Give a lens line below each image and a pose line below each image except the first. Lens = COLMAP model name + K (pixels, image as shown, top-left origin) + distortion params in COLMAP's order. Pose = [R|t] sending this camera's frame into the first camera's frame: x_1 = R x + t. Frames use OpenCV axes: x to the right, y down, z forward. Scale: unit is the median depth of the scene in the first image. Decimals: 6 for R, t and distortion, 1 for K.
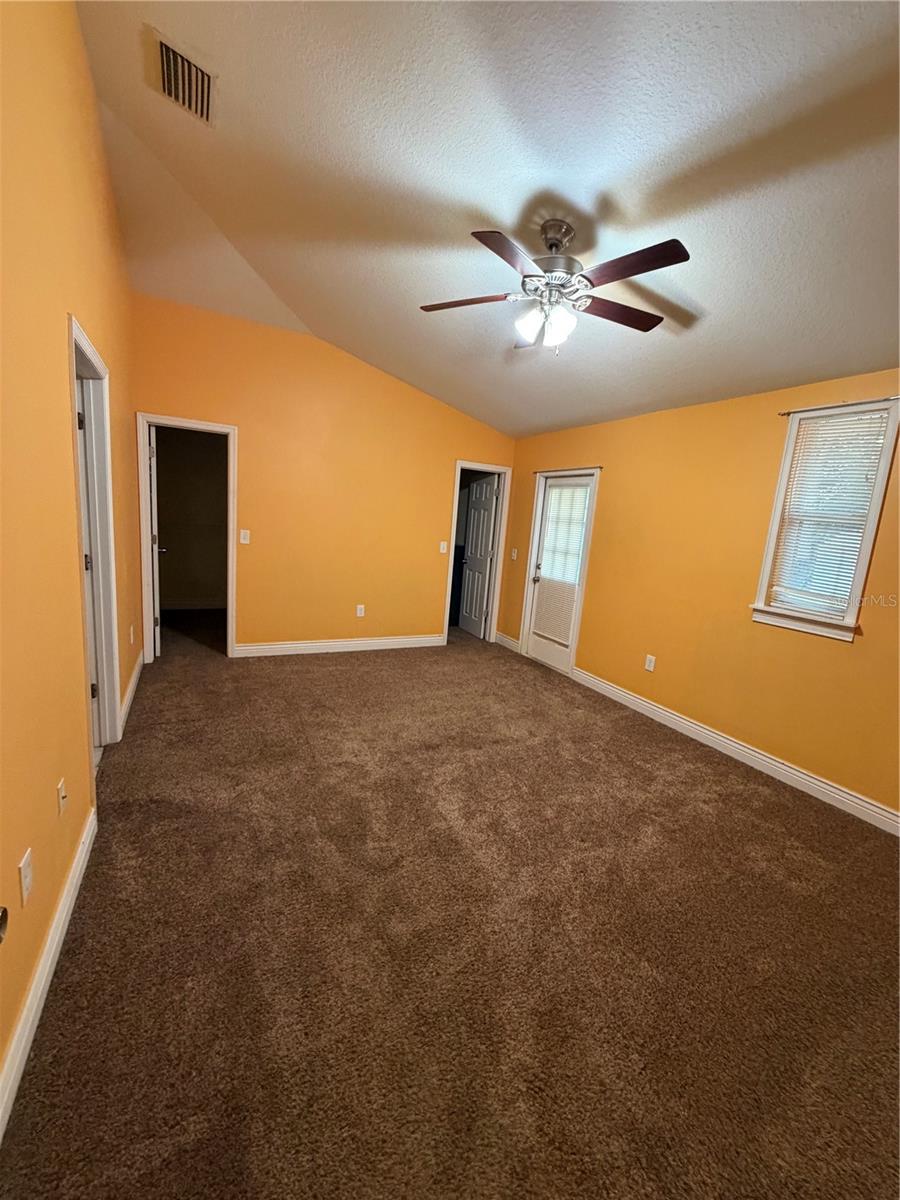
lens RADIAL K [[489.8, 0, 455.3], [0, 489.8, 598.4], [0, 0, 1]] dist [-0.001015, -0.000264]
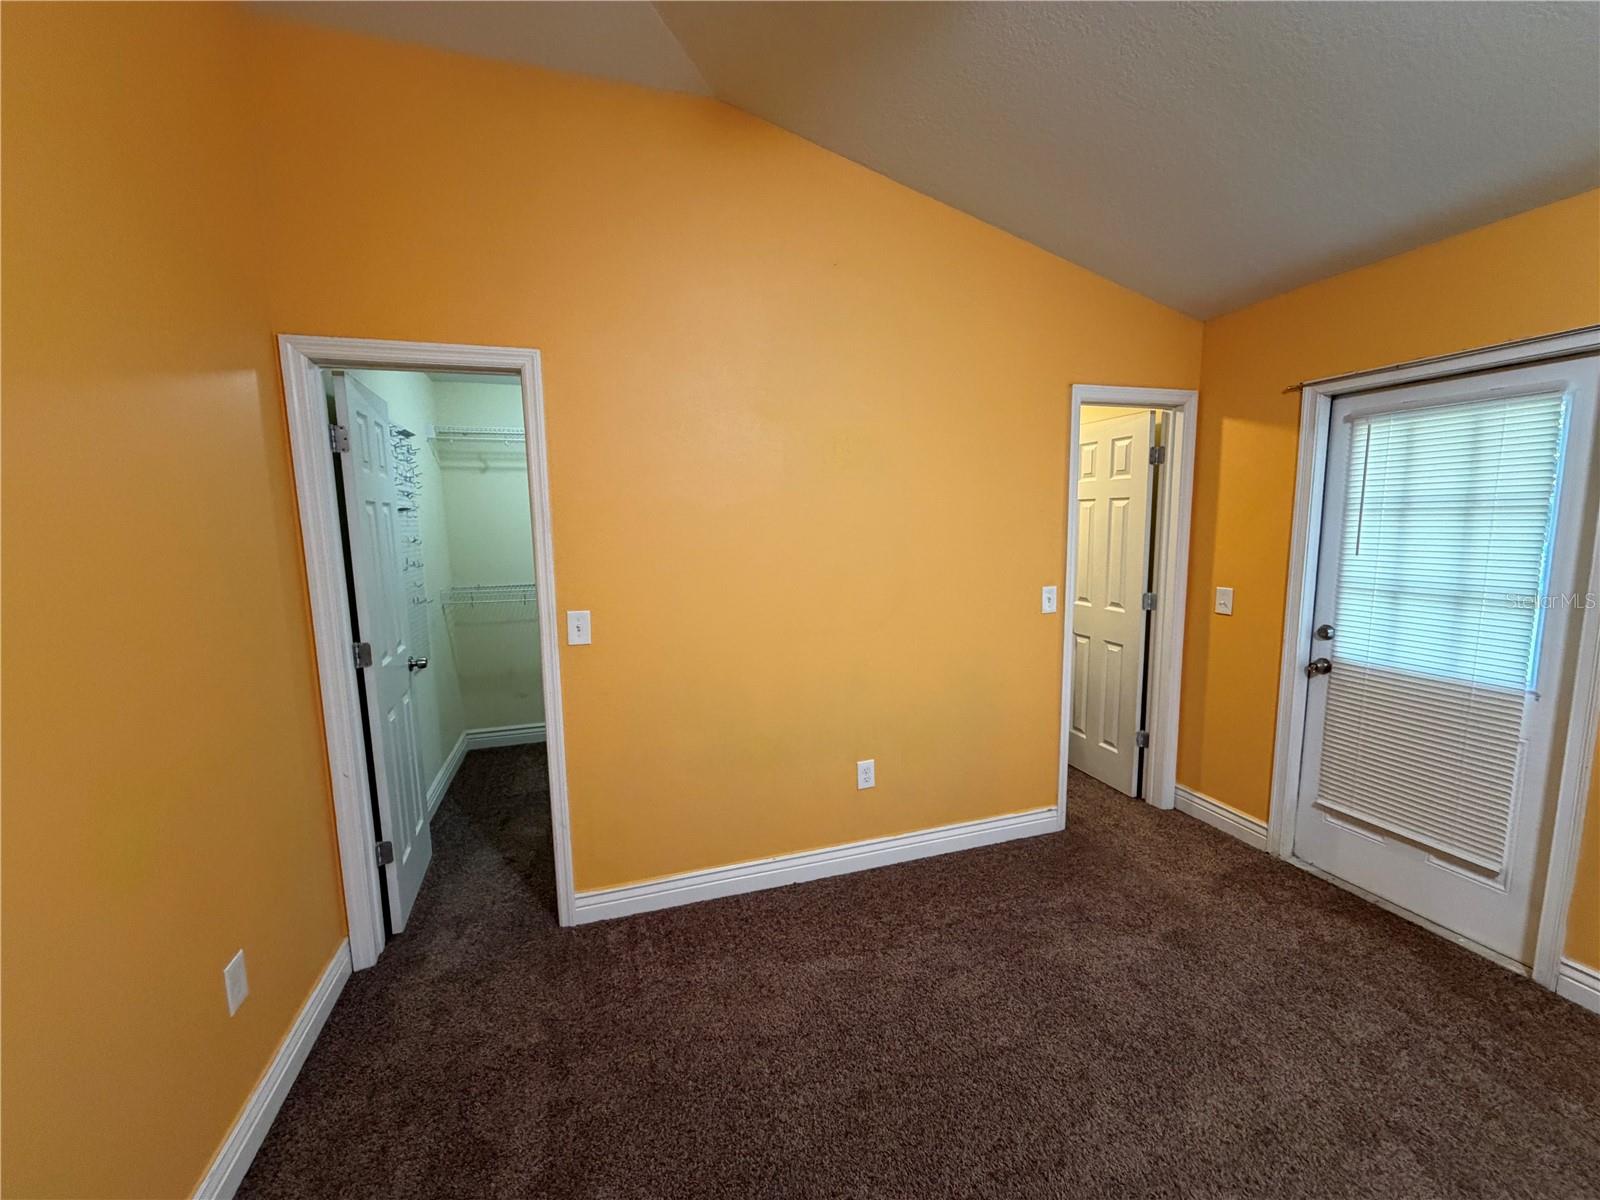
lens RADIAL K [[653.0, 0, 800.0], [0, 653.0, 600.0], [0, 0, 1]] dist [-0.001015, -0.000264]
pose [[0.980669, -0.074664, -0.180868, -0.141742], [0.066403, 0.996472, -0.051315, -0.097331], [0.184062, 0.038313, 0.982168, 0.461423]]
